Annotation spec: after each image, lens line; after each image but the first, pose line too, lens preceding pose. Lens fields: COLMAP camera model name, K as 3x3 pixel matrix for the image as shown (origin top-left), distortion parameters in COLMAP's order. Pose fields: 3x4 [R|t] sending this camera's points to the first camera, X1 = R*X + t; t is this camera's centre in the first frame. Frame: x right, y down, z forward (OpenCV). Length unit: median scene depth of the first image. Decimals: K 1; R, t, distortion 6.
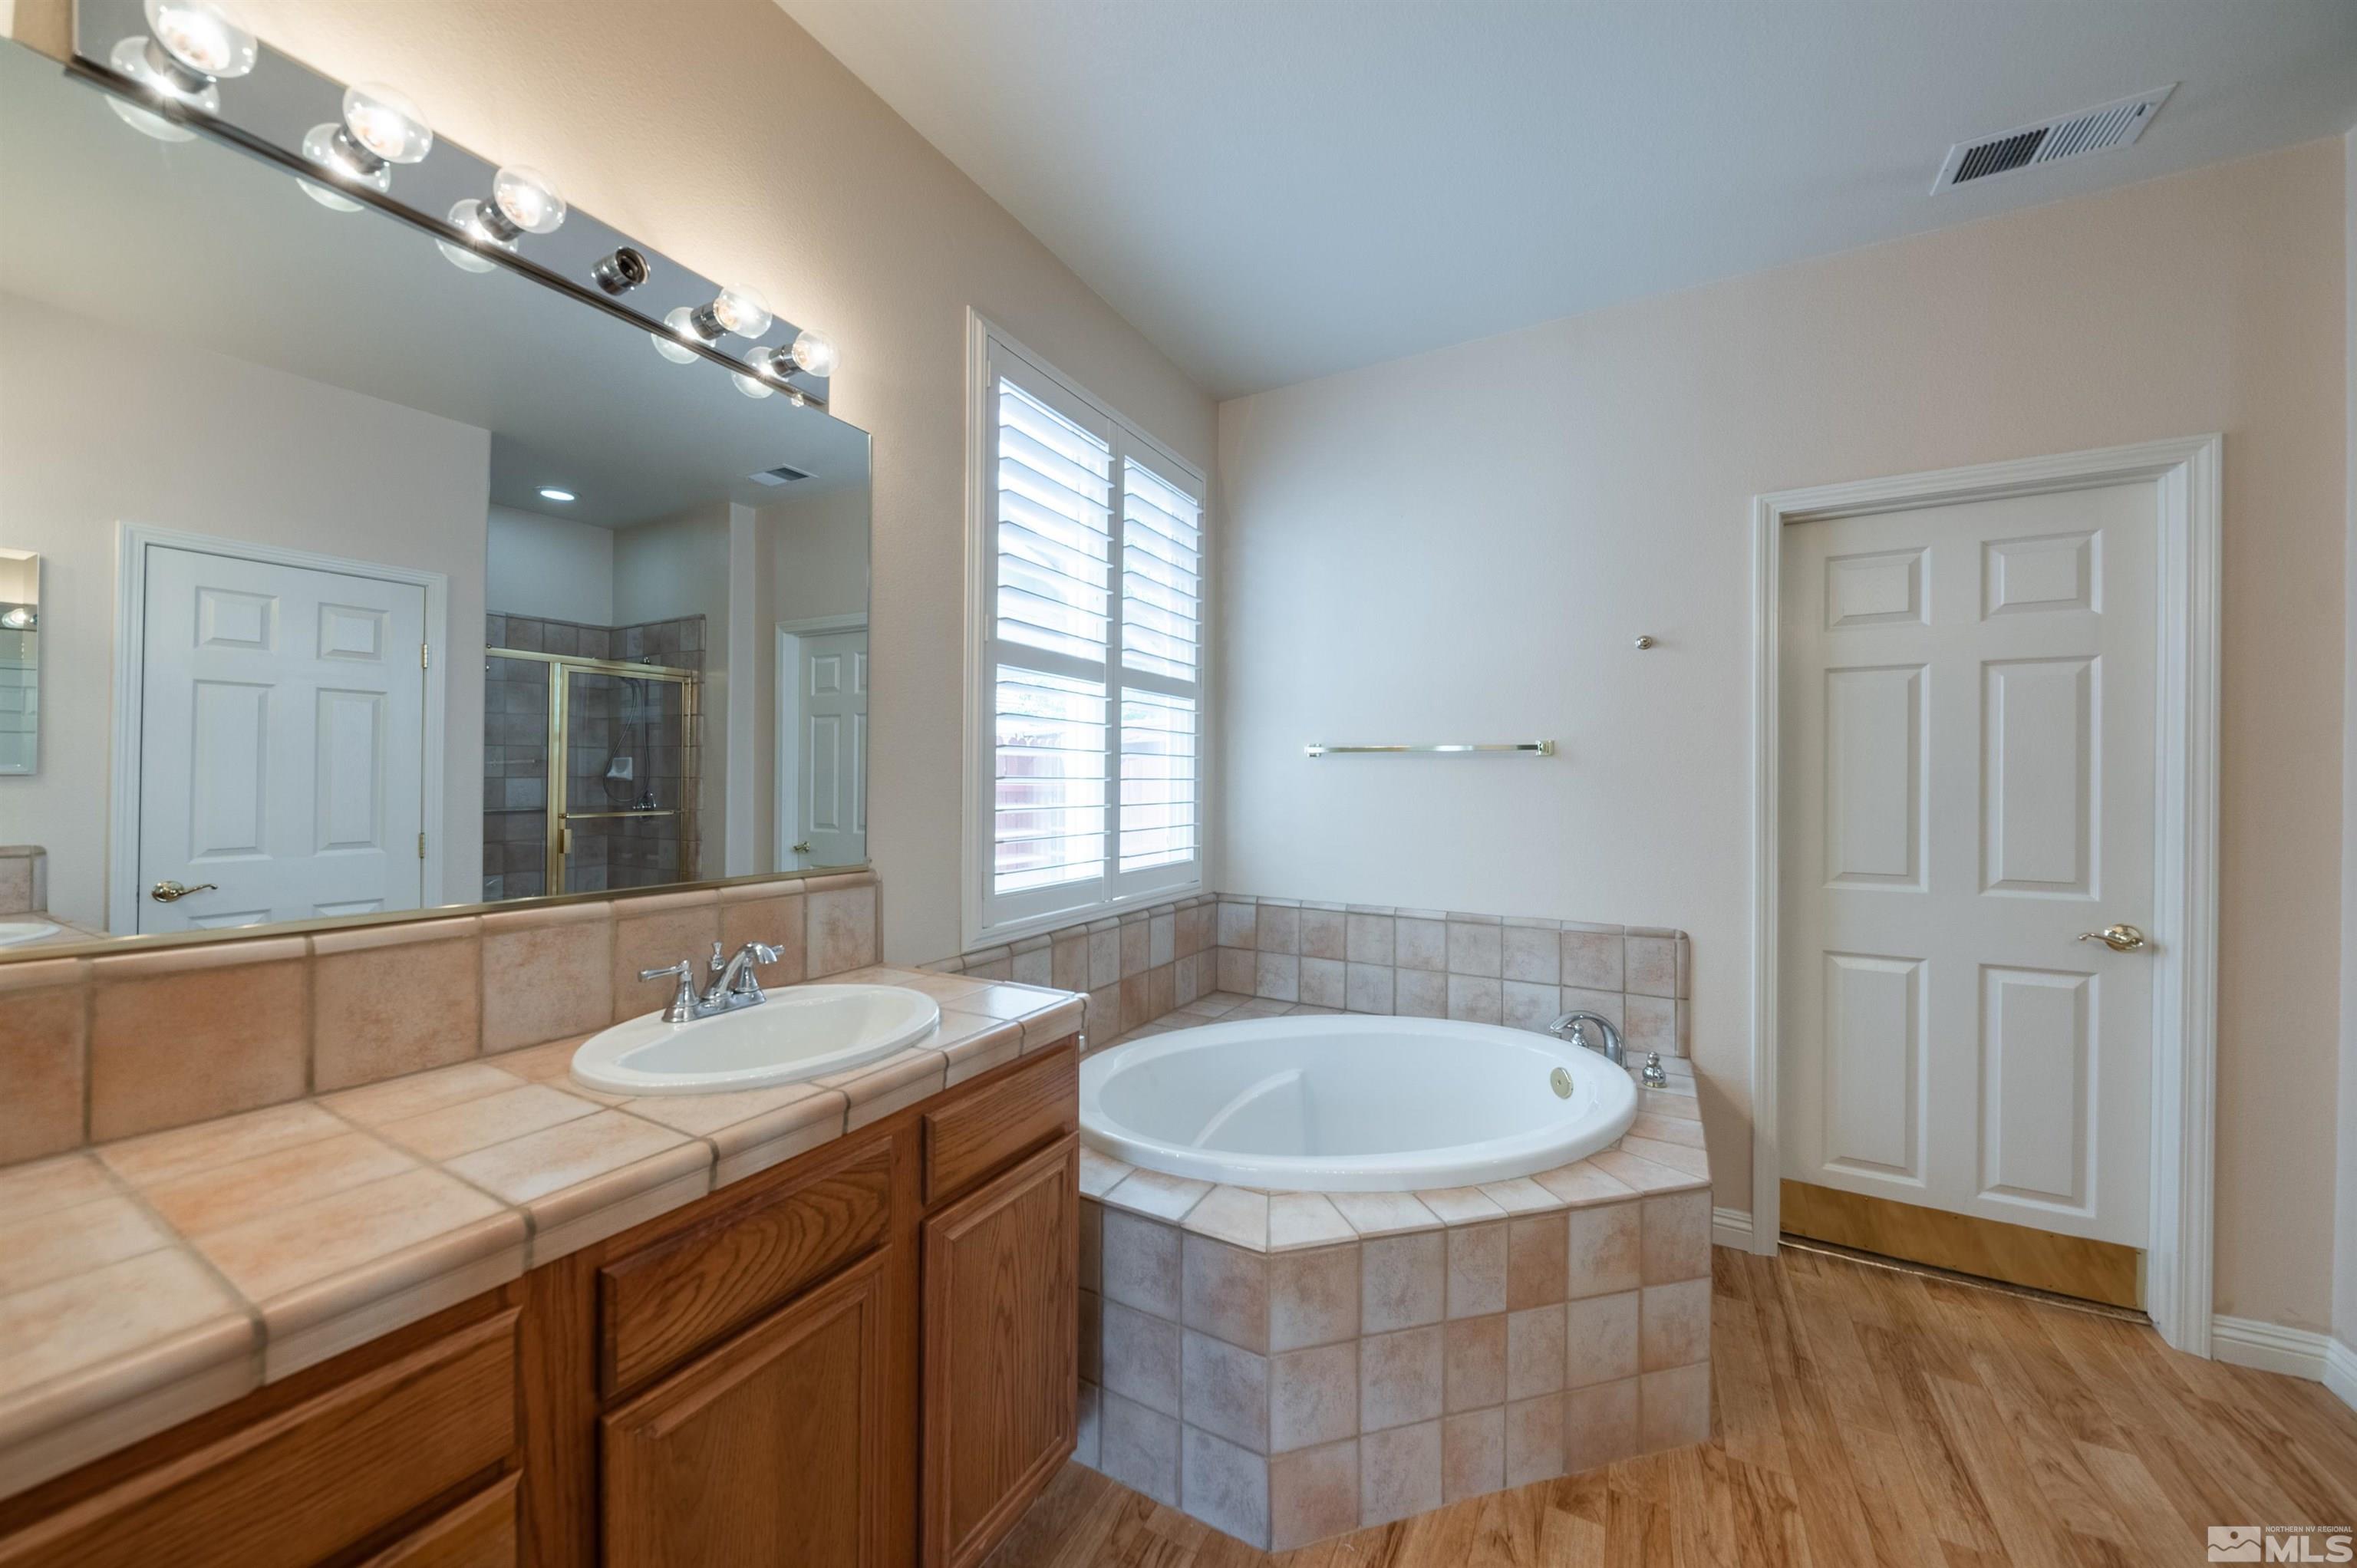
lens RADIAL K [[833.0, 0, 1178.0], [0, 833.0, 765.6], [0, 0, 1]] dist [0.008799, -0.004870]
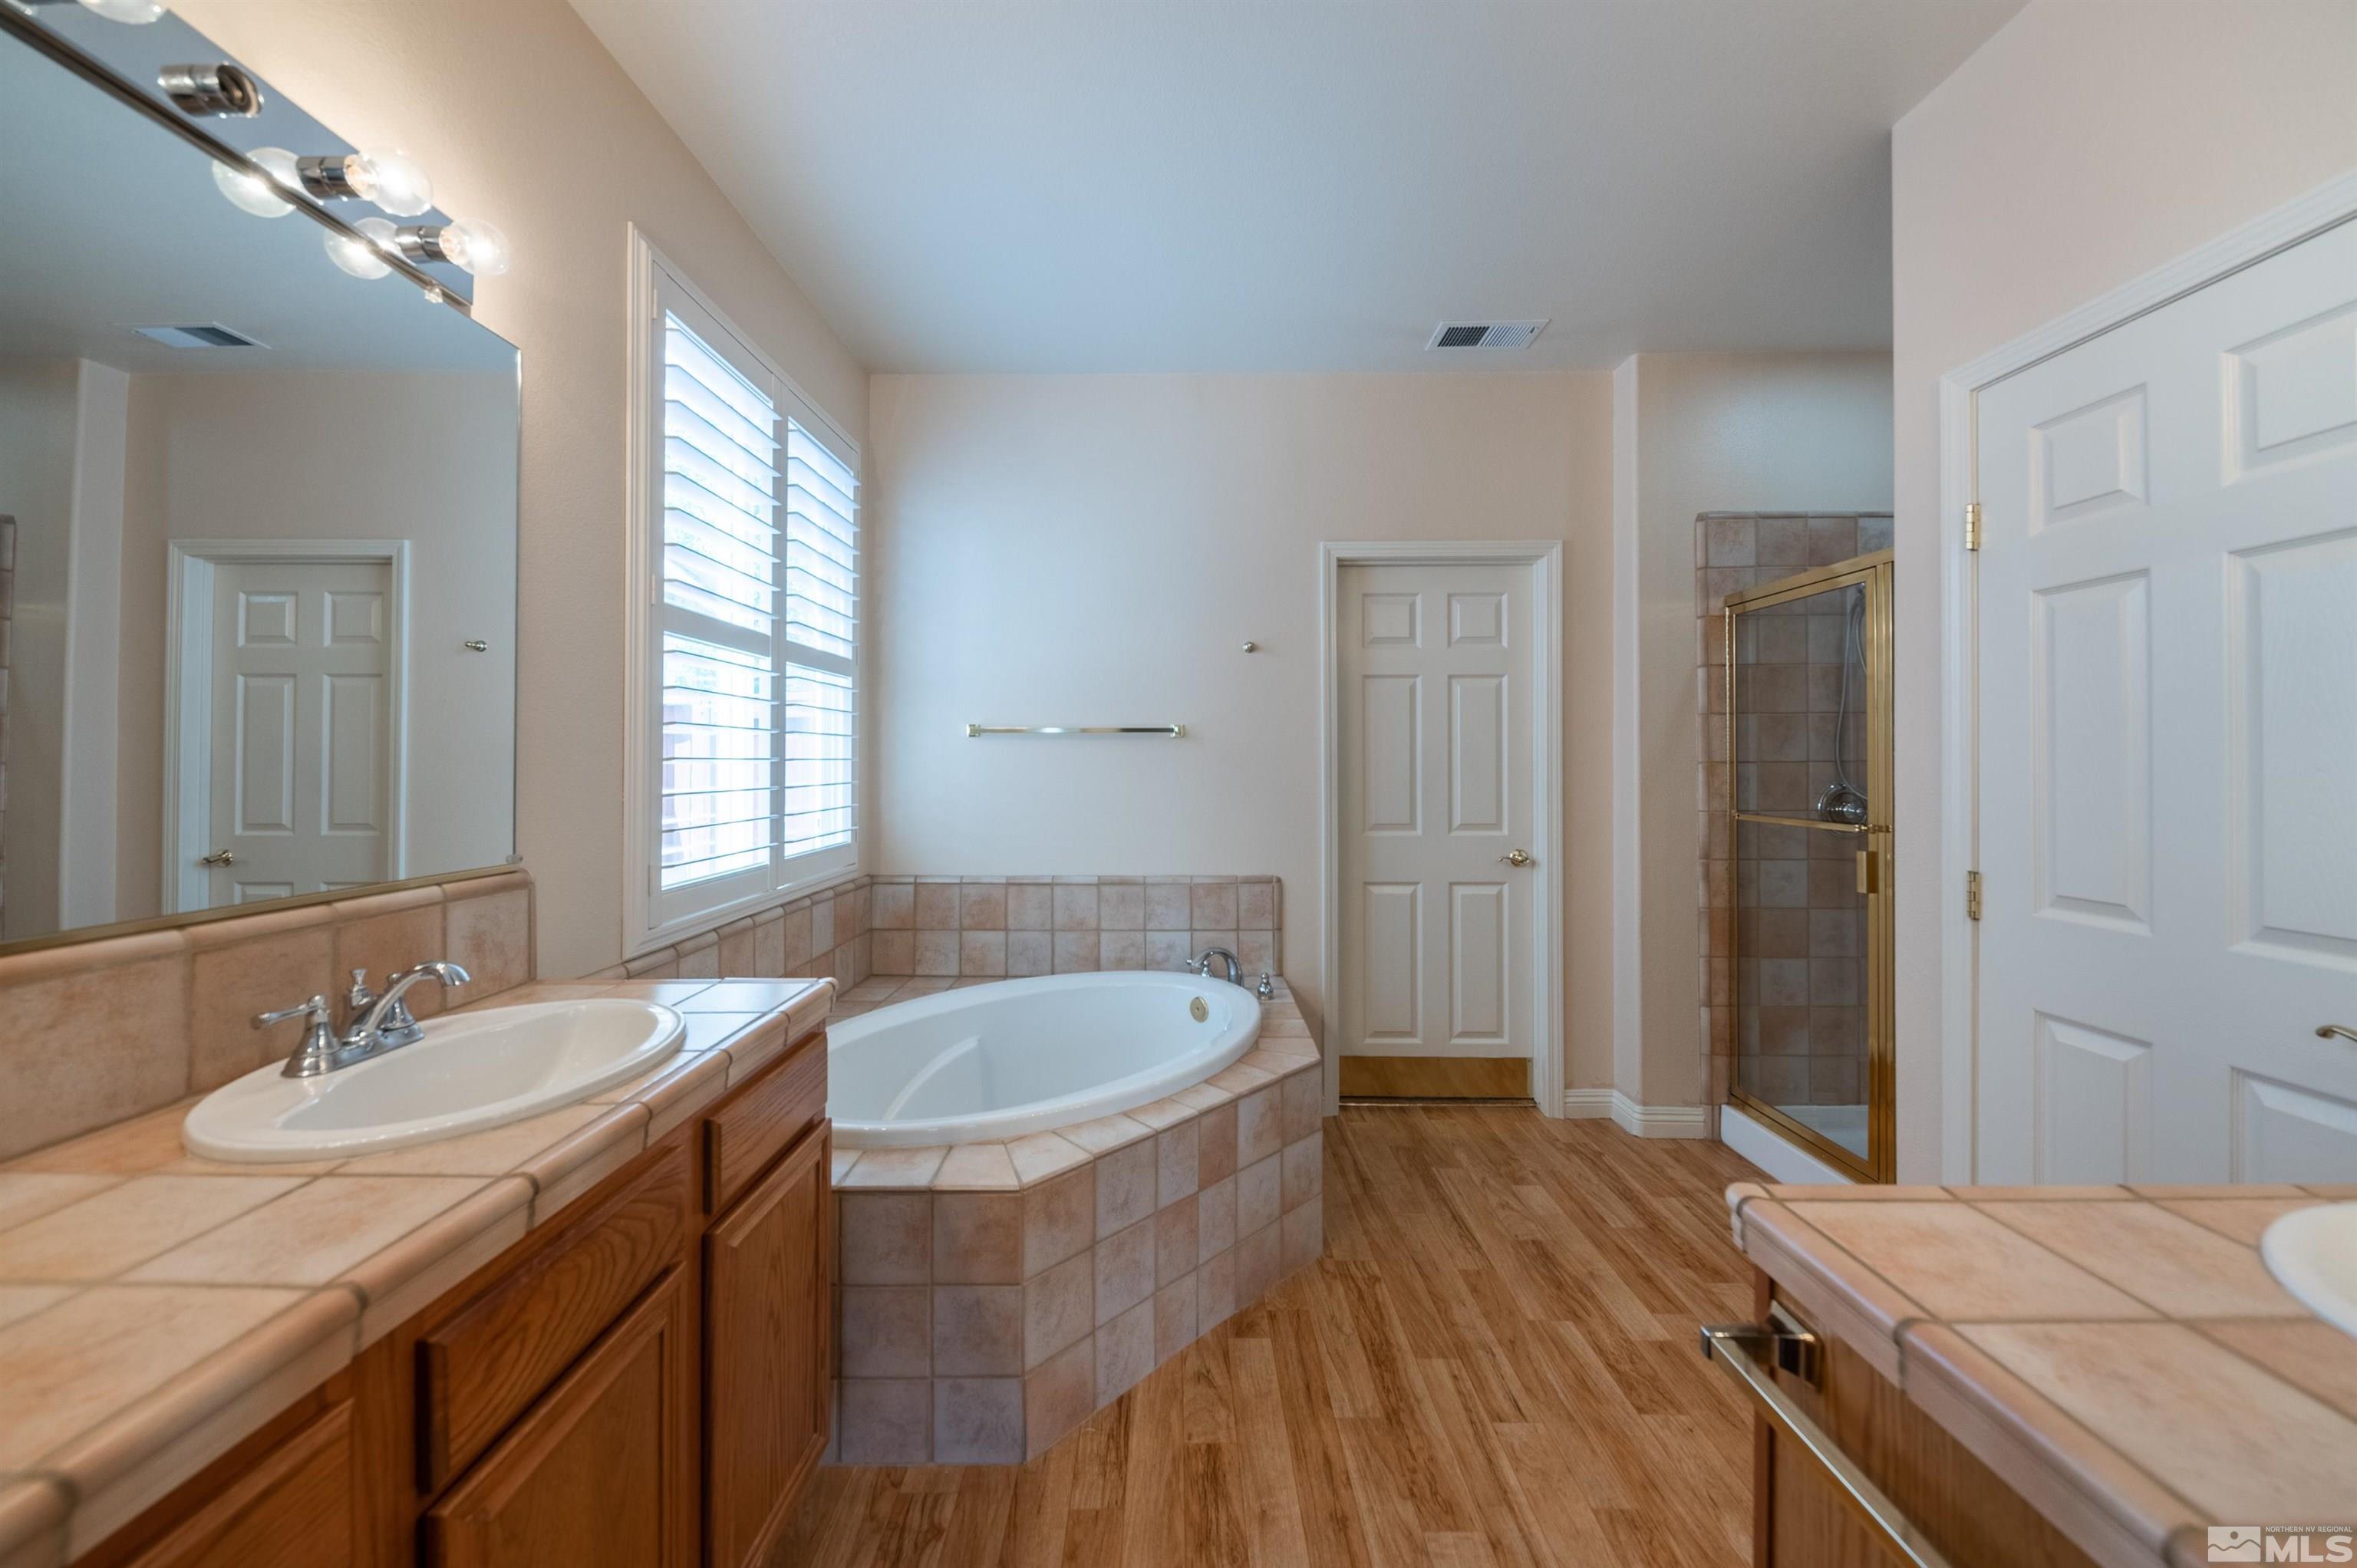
lens RADIAL K [[833.0, 0, 1175.3], [0, 833.0, 734.4], [0, 0, 1]] dist [0.008799, -0.004870]
pose [[0.875190, 0.008141, 0.483711, -0.211764], [-0.002222, 0.999915, -0.012809, -0.001318], [-0.483775, 0.010136, 0.875134, -0.055165]]
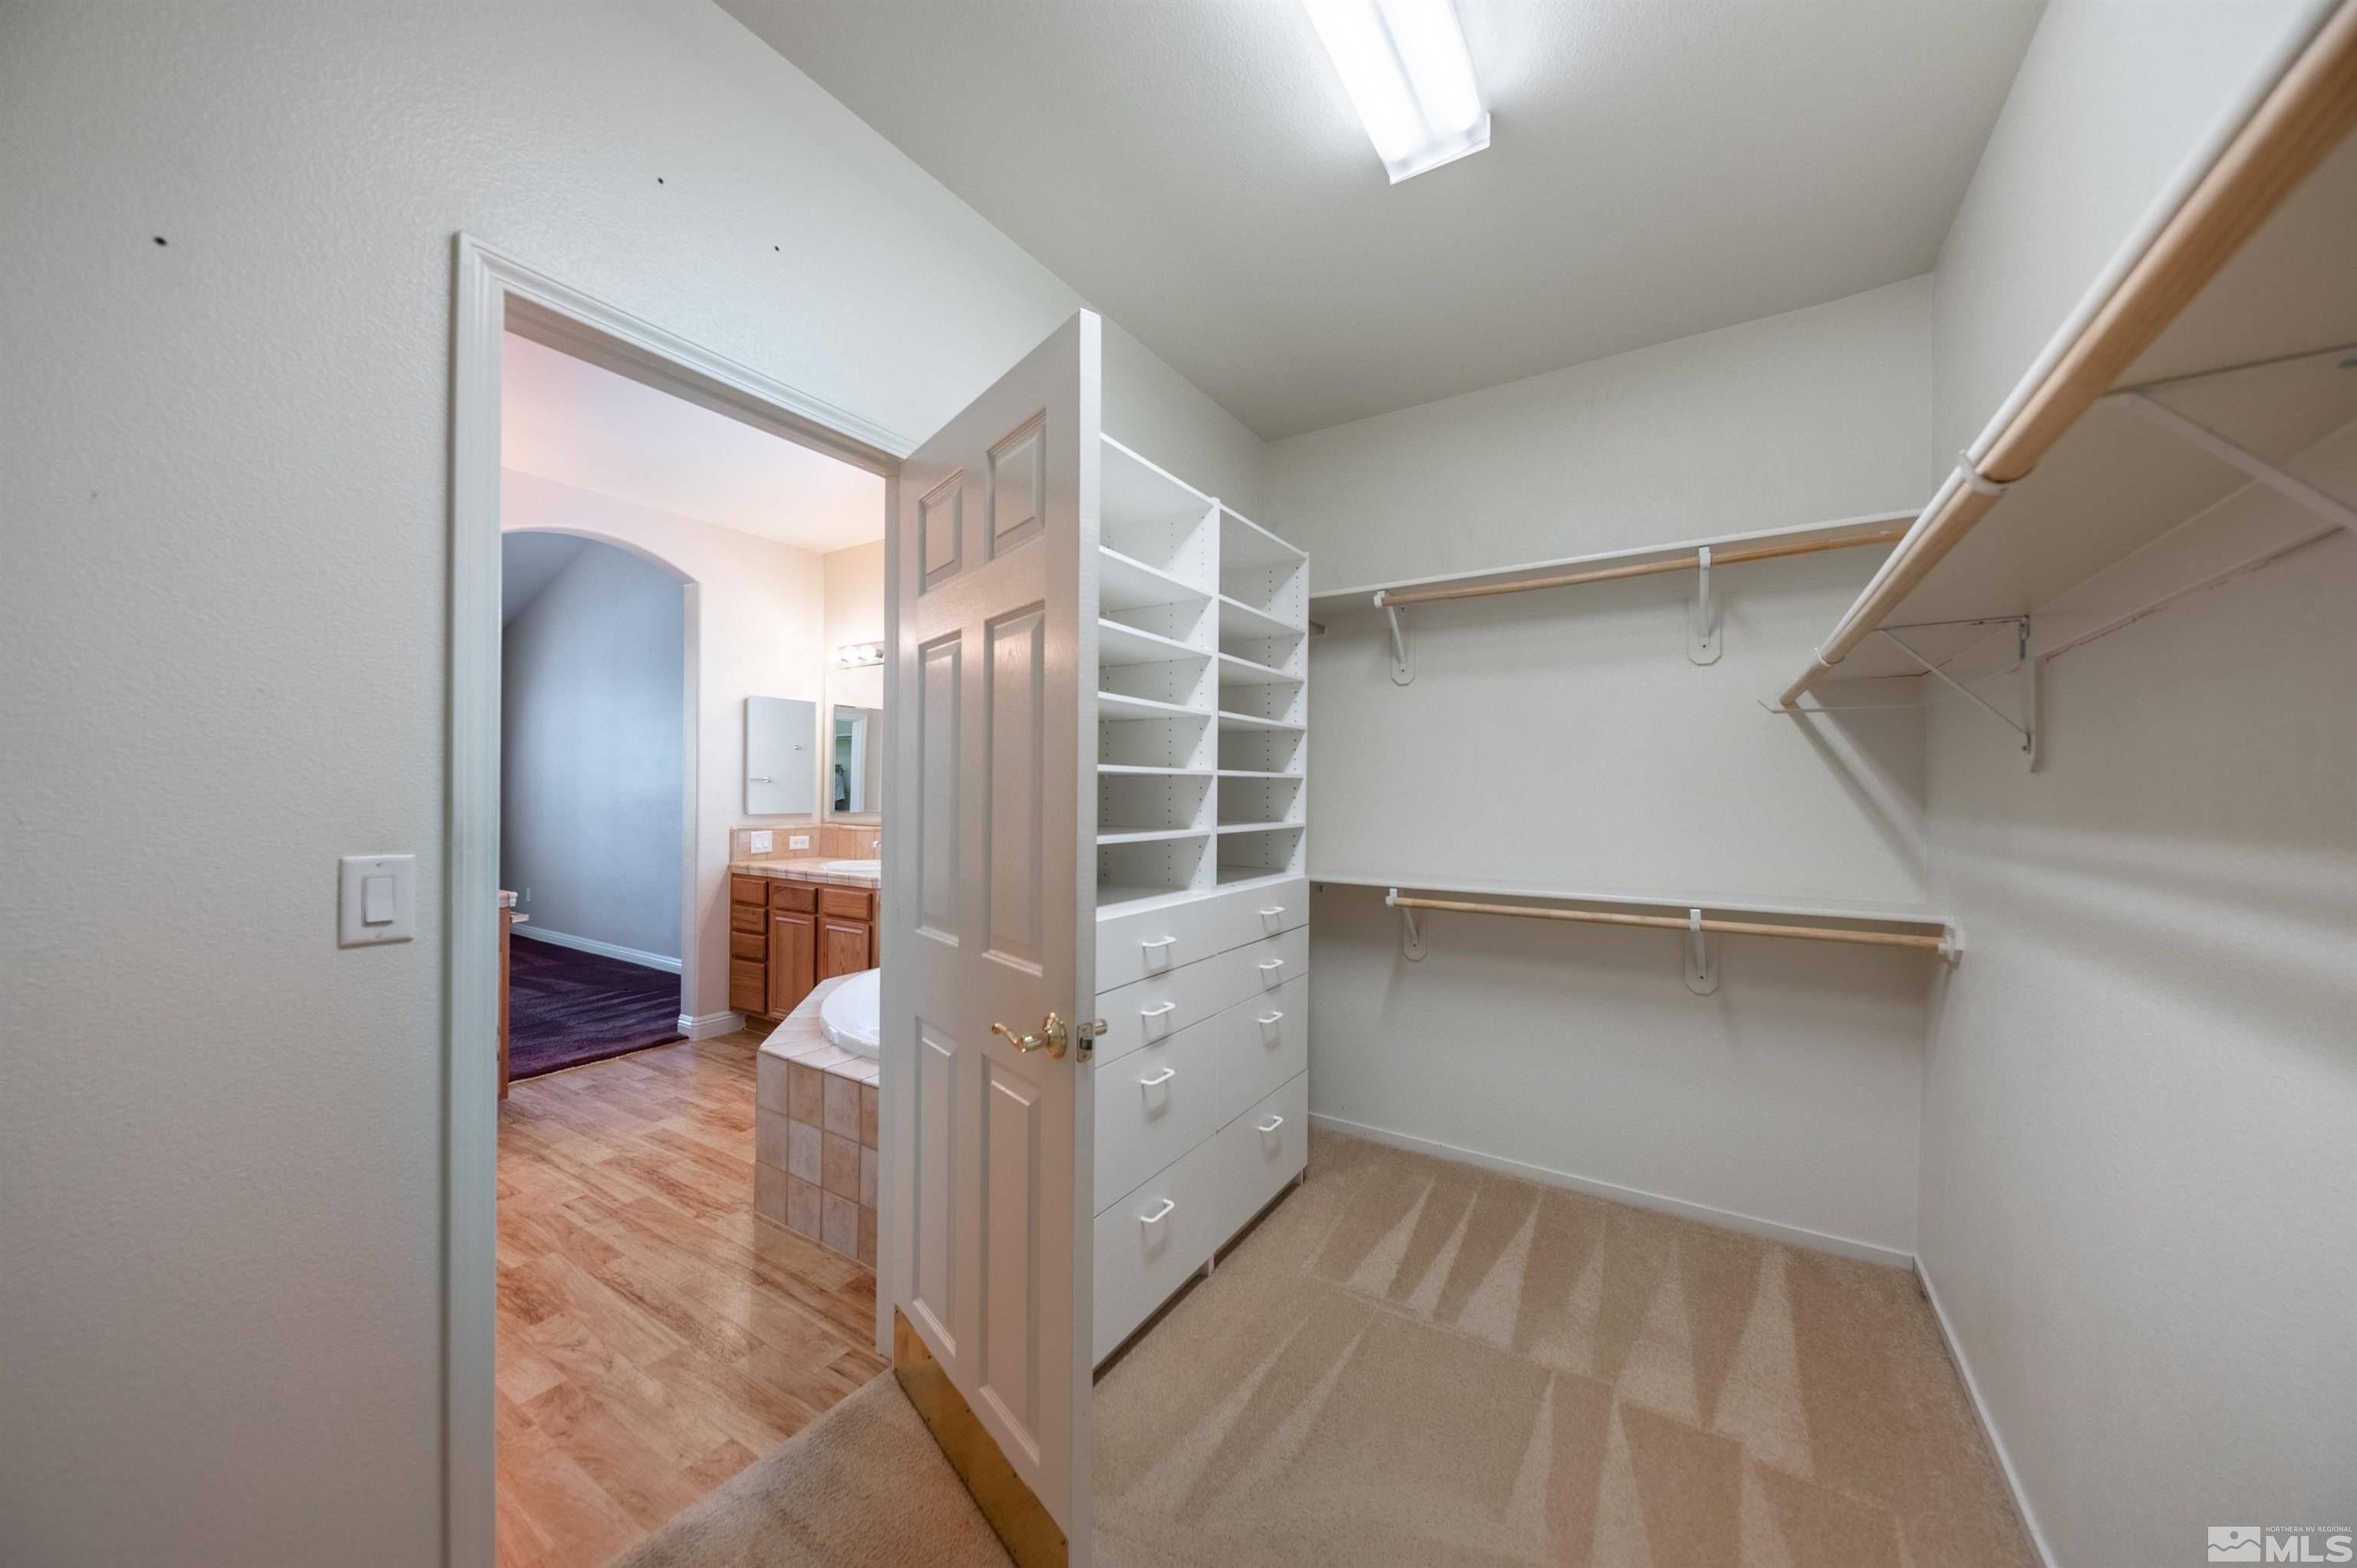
lens RADIAL K [[833.0, 0, 1177.9], [0, 833.0, 793.1], [0, 0, 1]] dist [0.008799, -0.004870]
pose [[-0.066728, 0.003828, -0.997764, 2.057855], [0.007344, 0.999967, 0.003346, 0.029470], [0.997744, -0.007105, -0.066754, 1.829483]]
